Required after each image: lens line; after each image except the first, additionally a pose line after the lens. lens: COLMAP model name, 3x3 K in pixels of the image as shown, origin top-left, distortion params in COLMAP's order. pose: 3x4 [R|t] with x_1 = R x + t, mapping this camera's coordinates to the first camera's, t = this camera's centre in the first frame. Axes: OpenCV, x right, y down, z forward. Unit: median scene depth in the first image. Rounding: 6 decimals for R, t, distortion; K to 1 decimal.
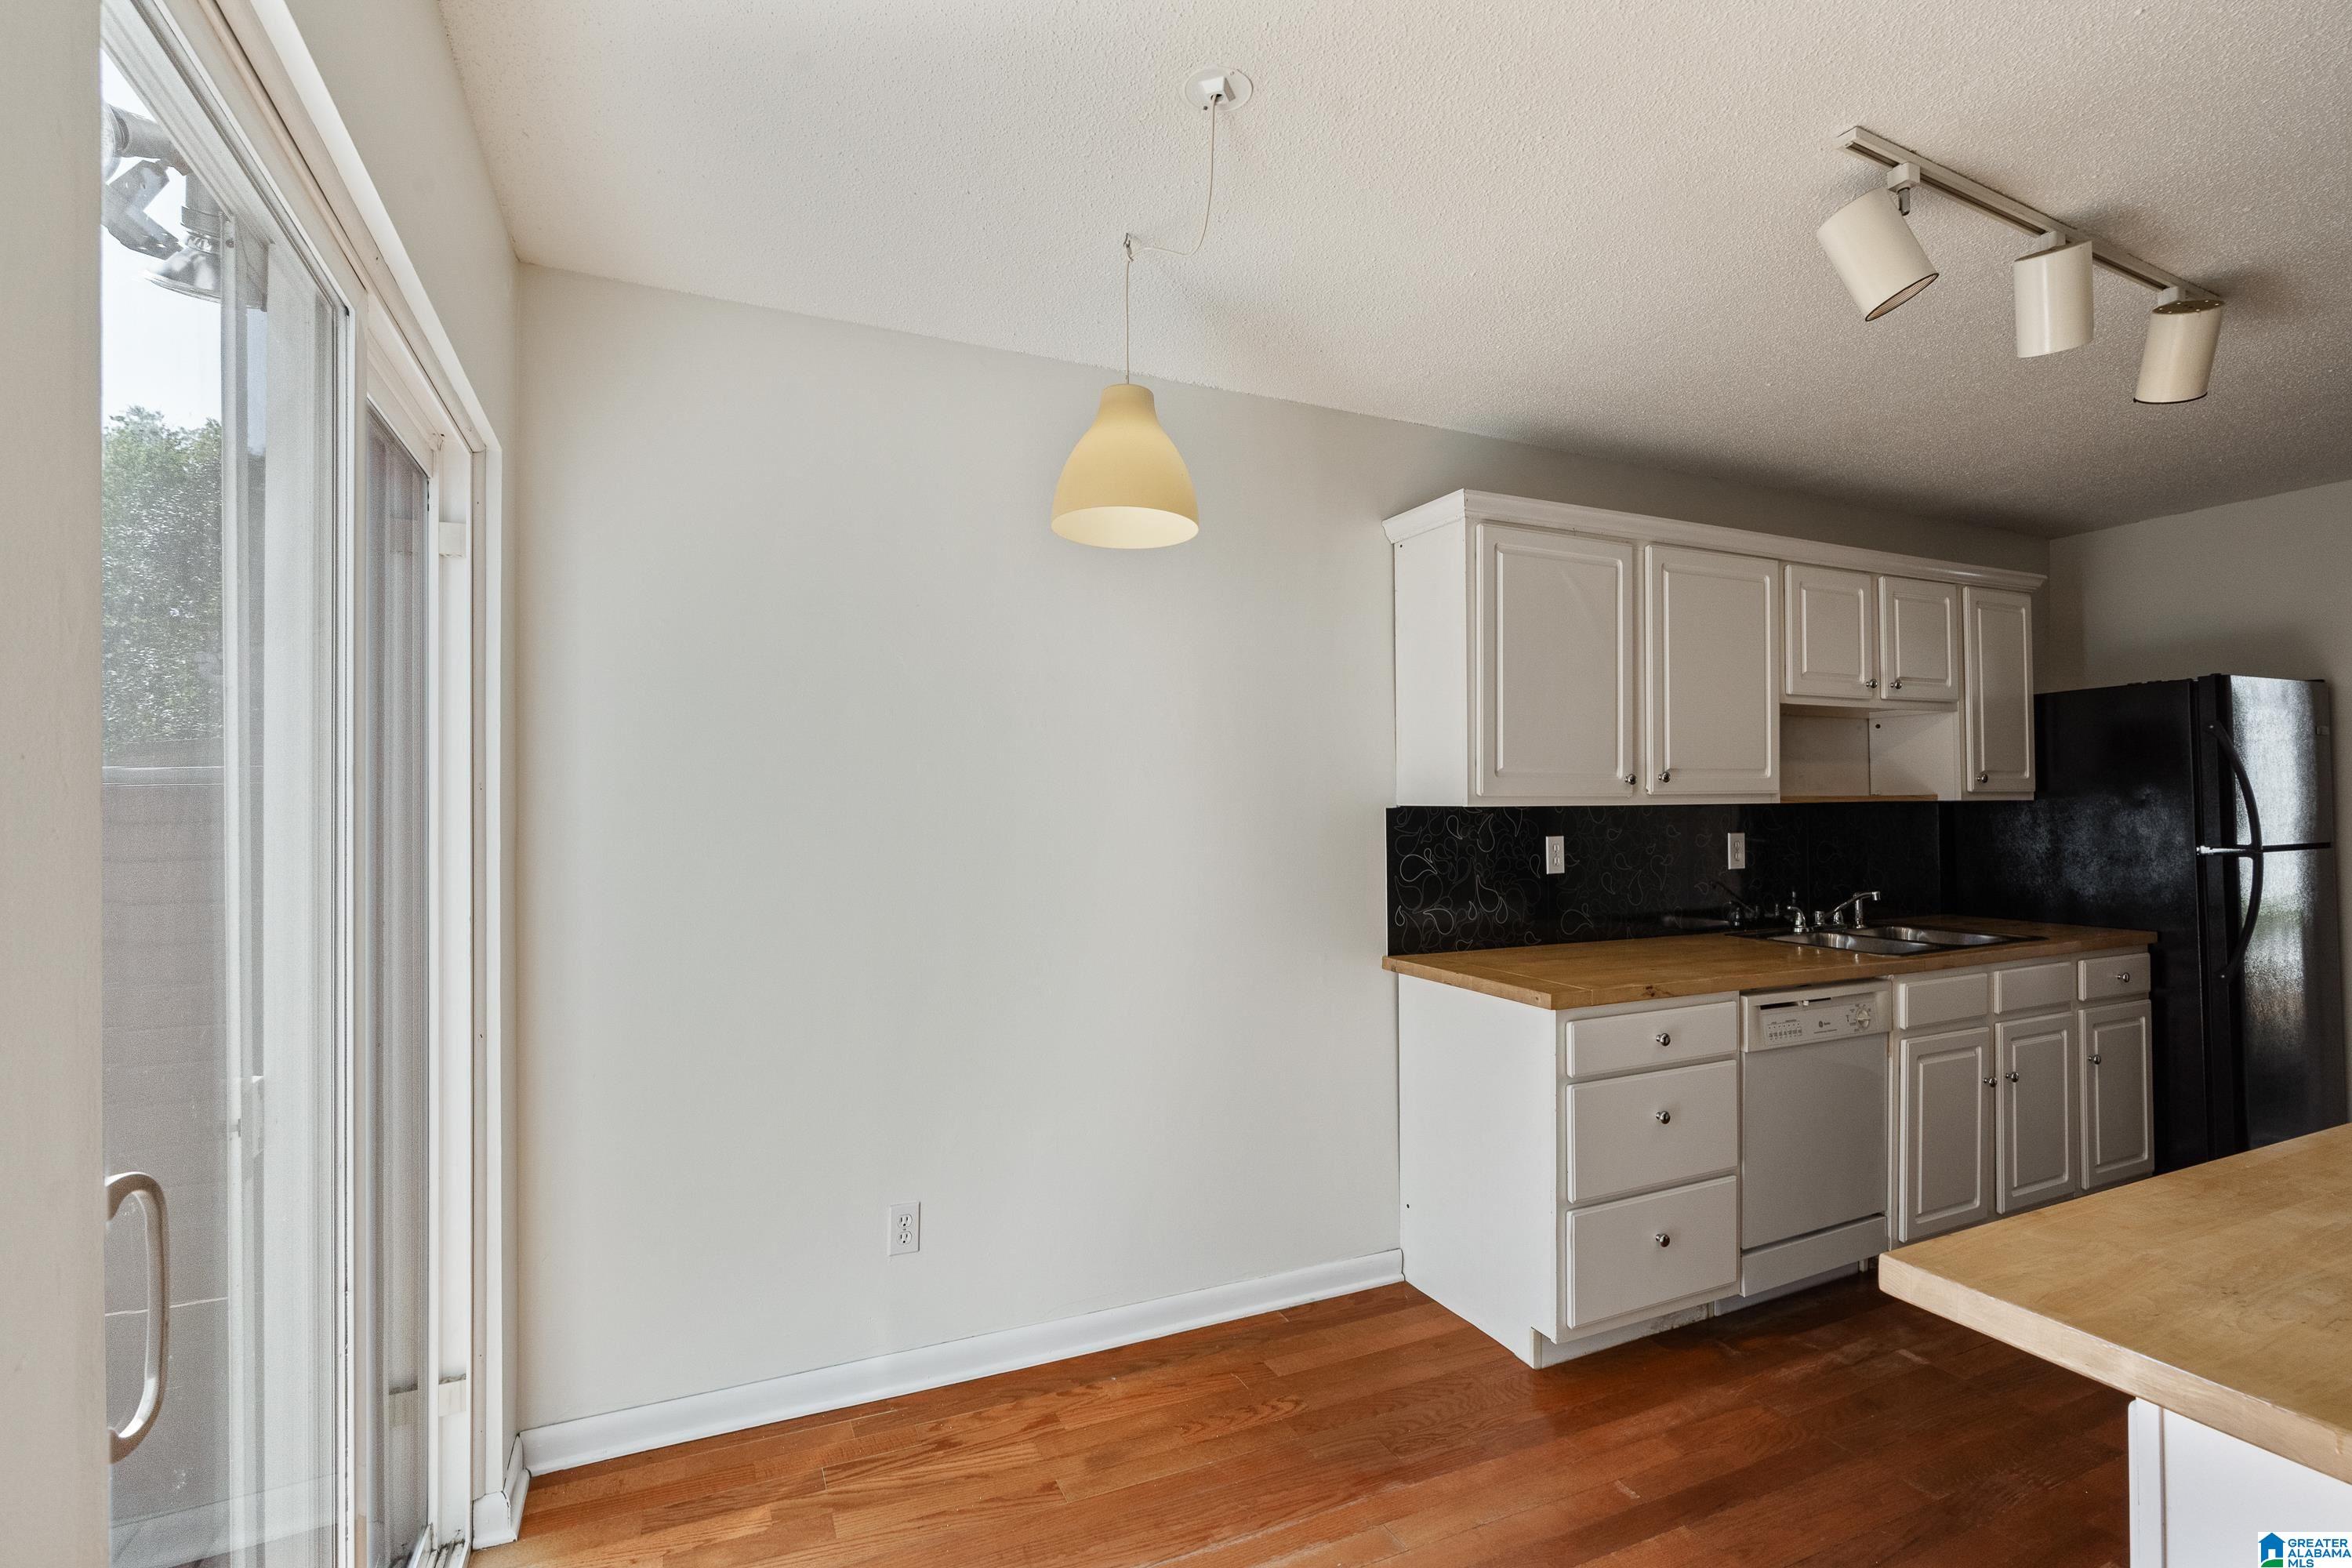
lens RADIAL K [[1085.3, 0, 1168.5], [0, 1085.3, 810.8], [0, 0, 1]] dist [0.000164, 0.000020]
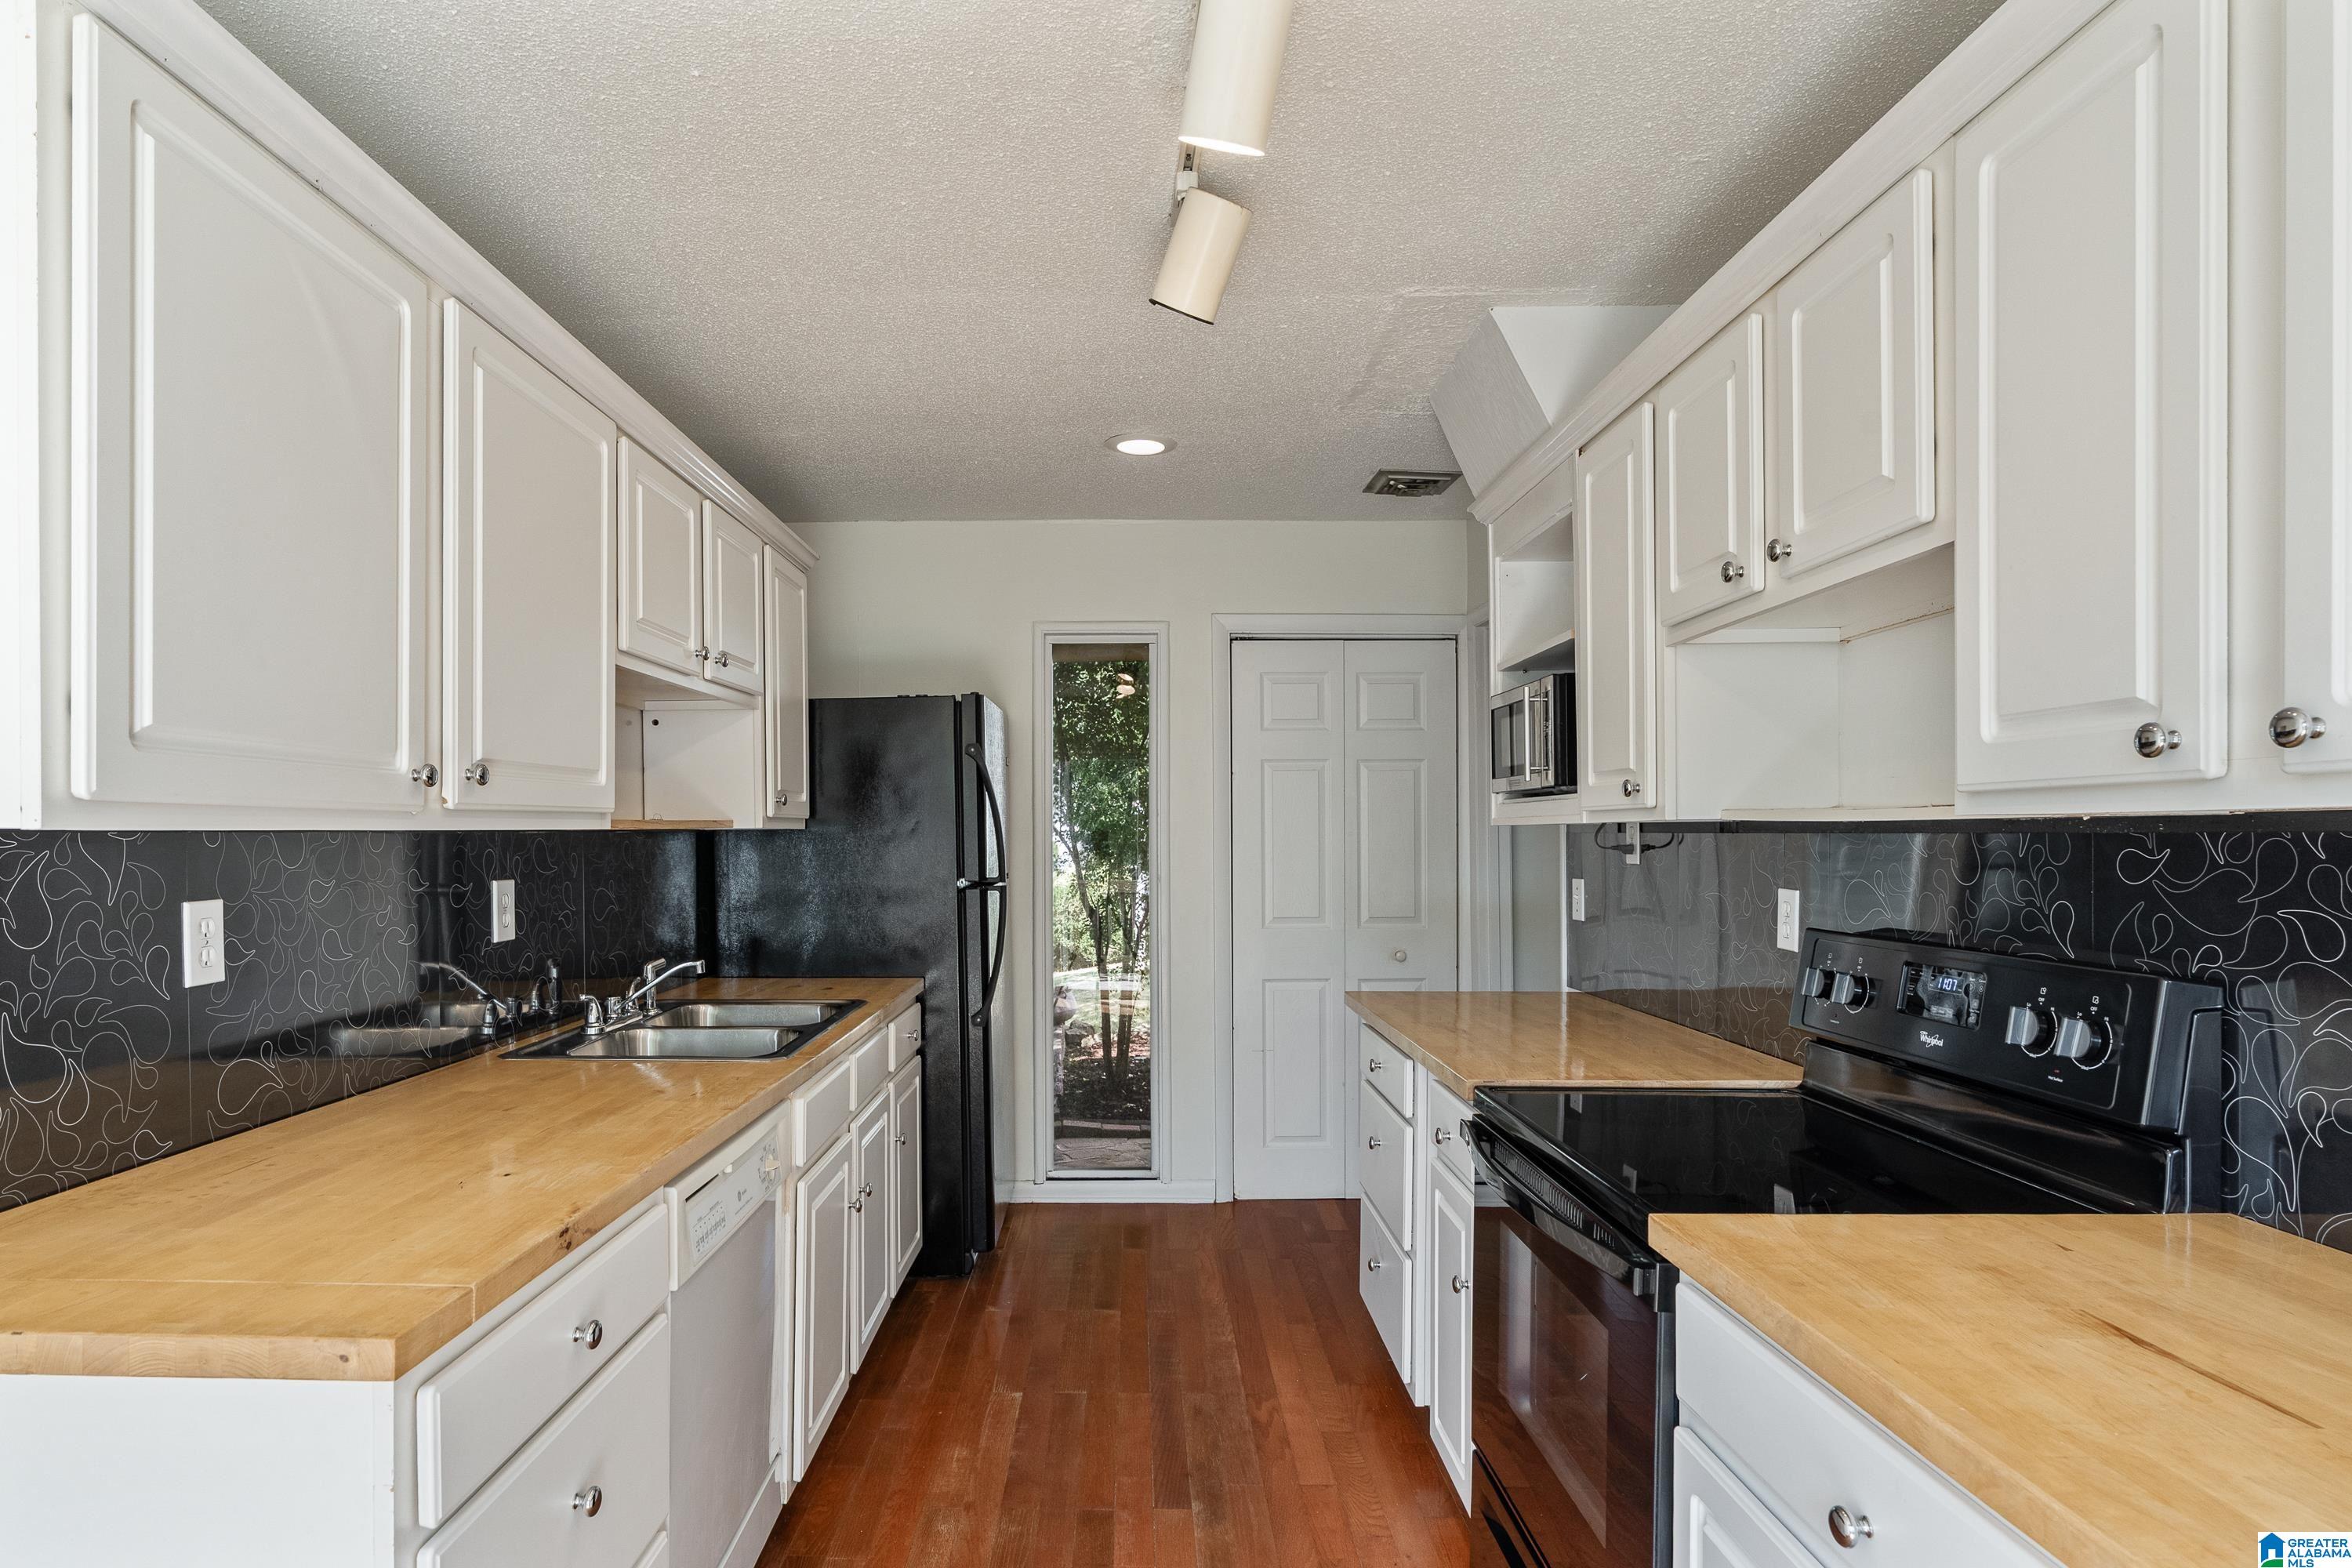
lens RADIAL K [[1269.4, 0, 1164.1], [0, 1269.4, 849.5], [0, 0, 1]] dist [-0.003452, 0.000364]
pose [[0.414227, -0.004193, 0.910164, 0.050773], [-0.001896, 0.999983, 0.005469, -0.000467], [-0.910172, -0.003991, 0.414212, 0.433092]]
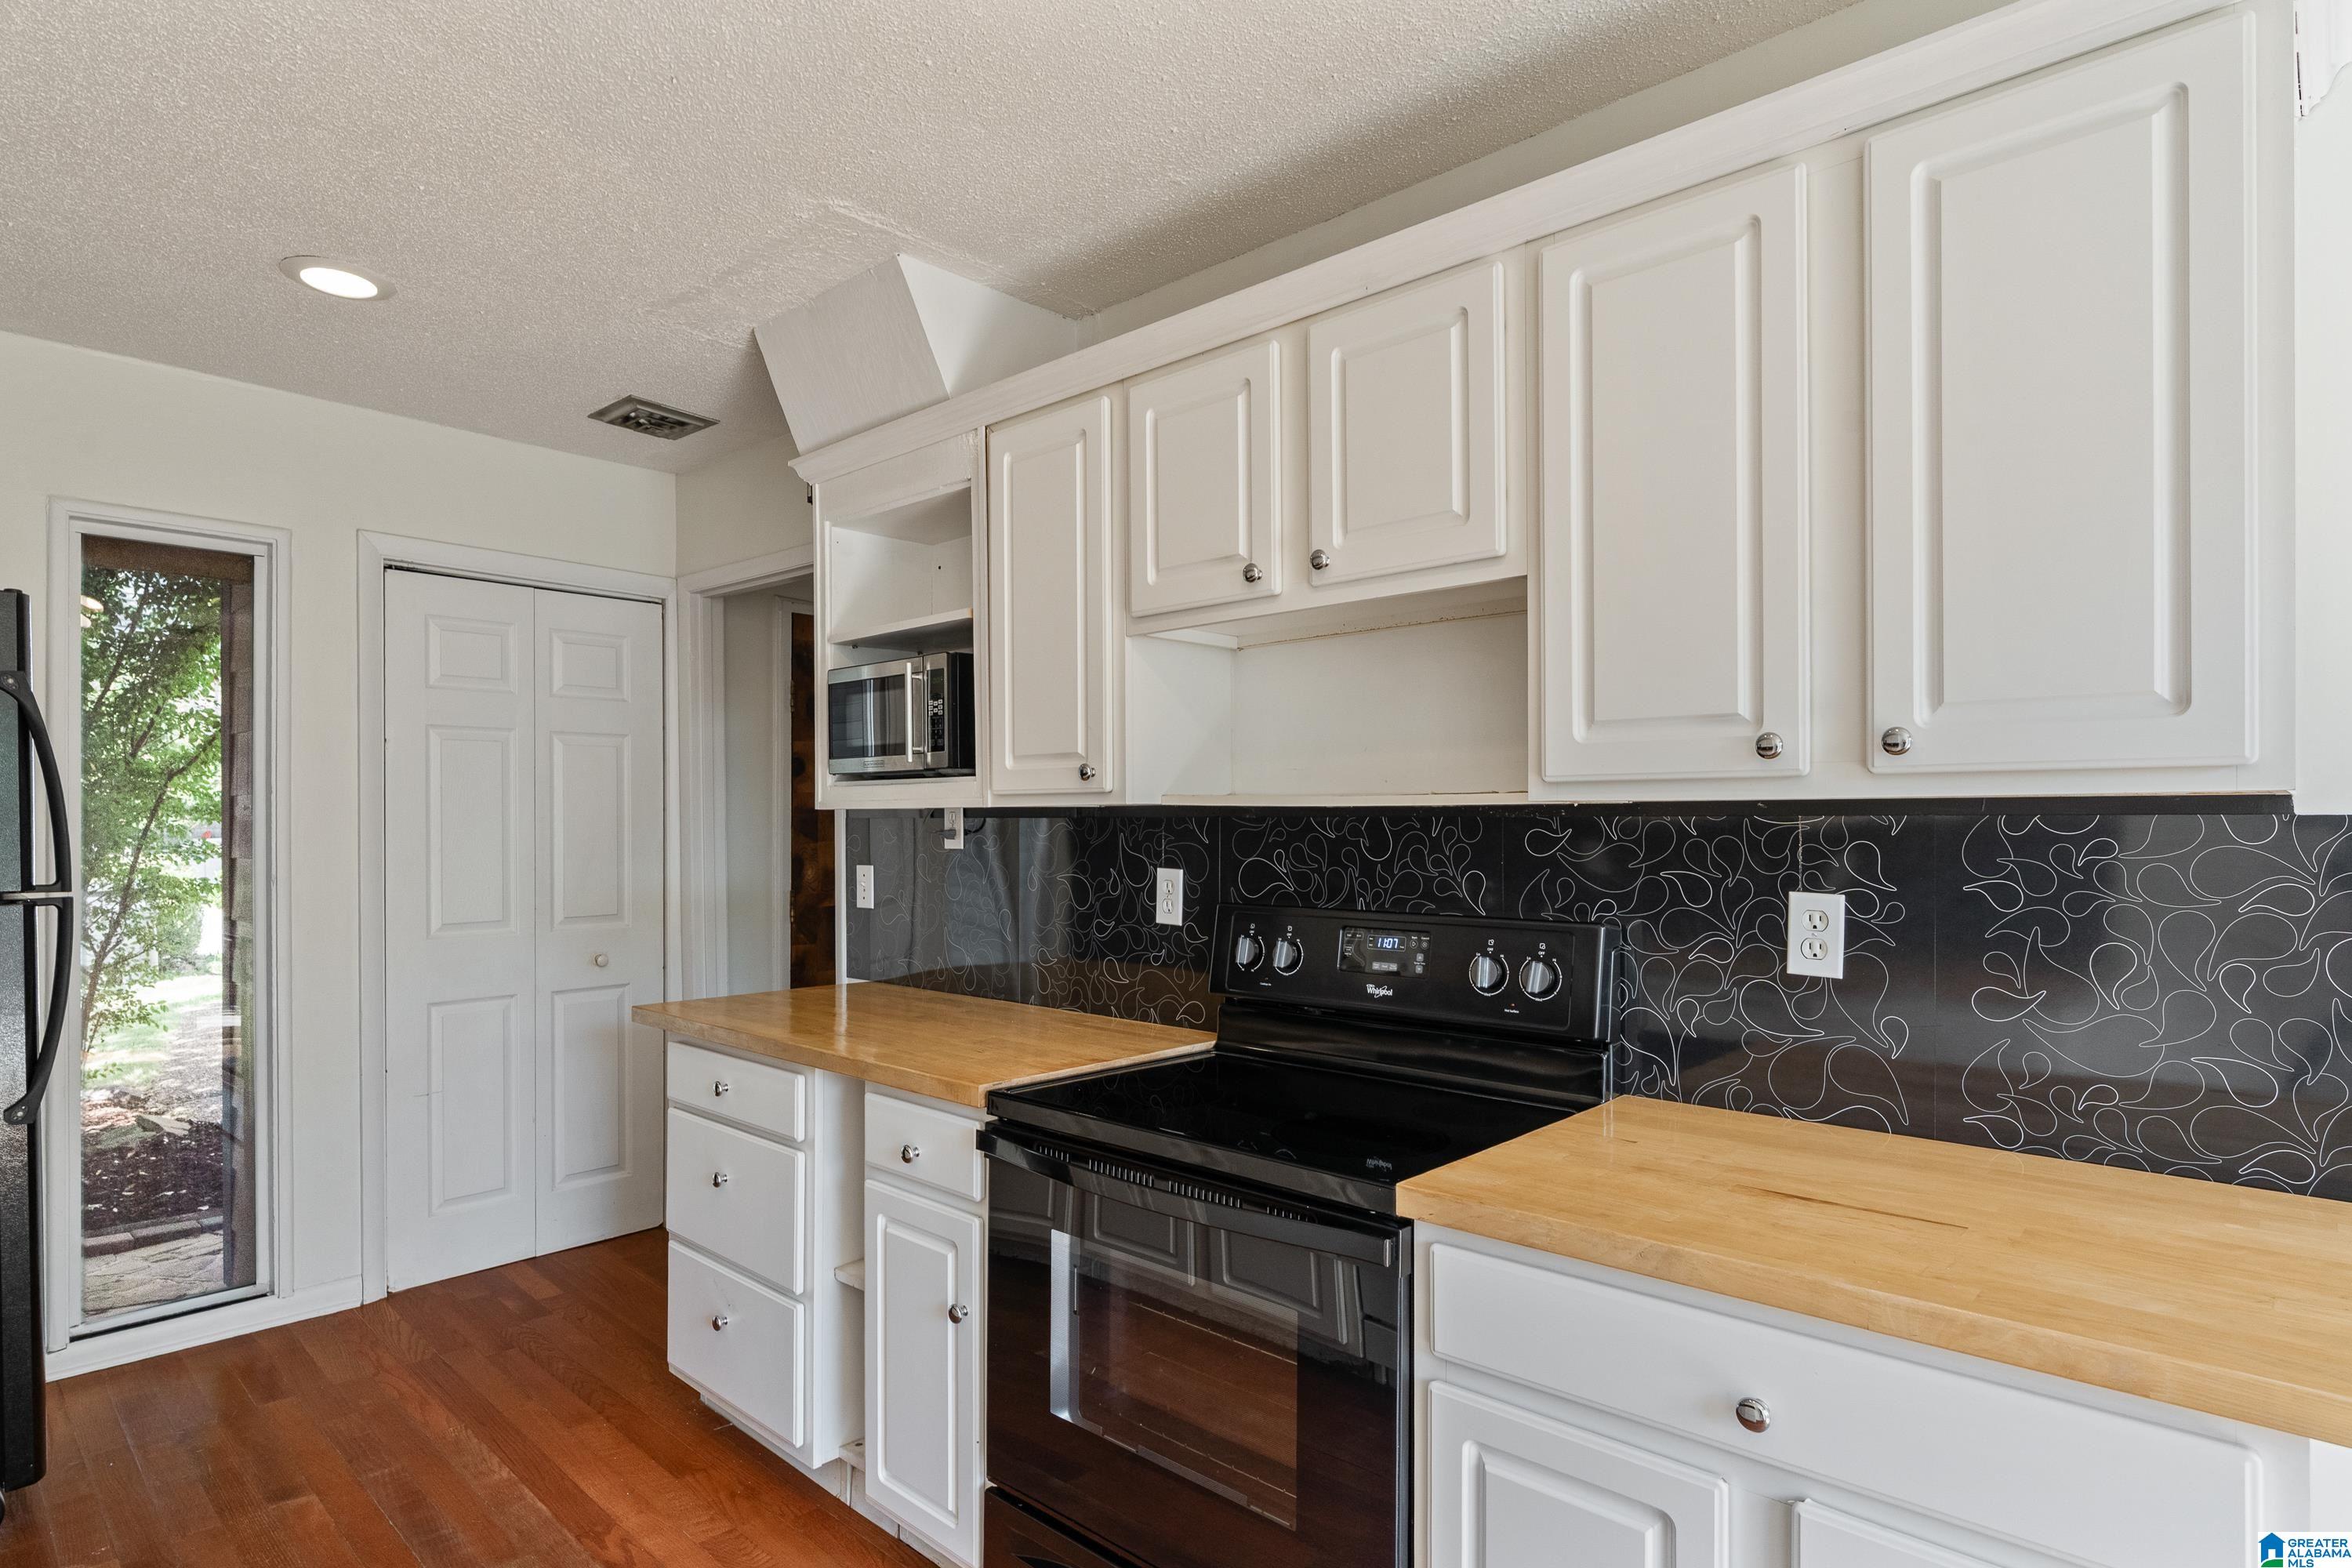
lens RADIAL K [[1225.6, 0, 1172.5], [0, 1225.6, 821.1], [0, 0, 1]] dist [-0.004929, -0.000365]
pose [[-0.366374, 0.008298, 0.930431, 0.149321], [0.002267, 0.999965, -0.008026, 0.001997], [-0.930465, -0.000832, -0.366380, 0.718620]]
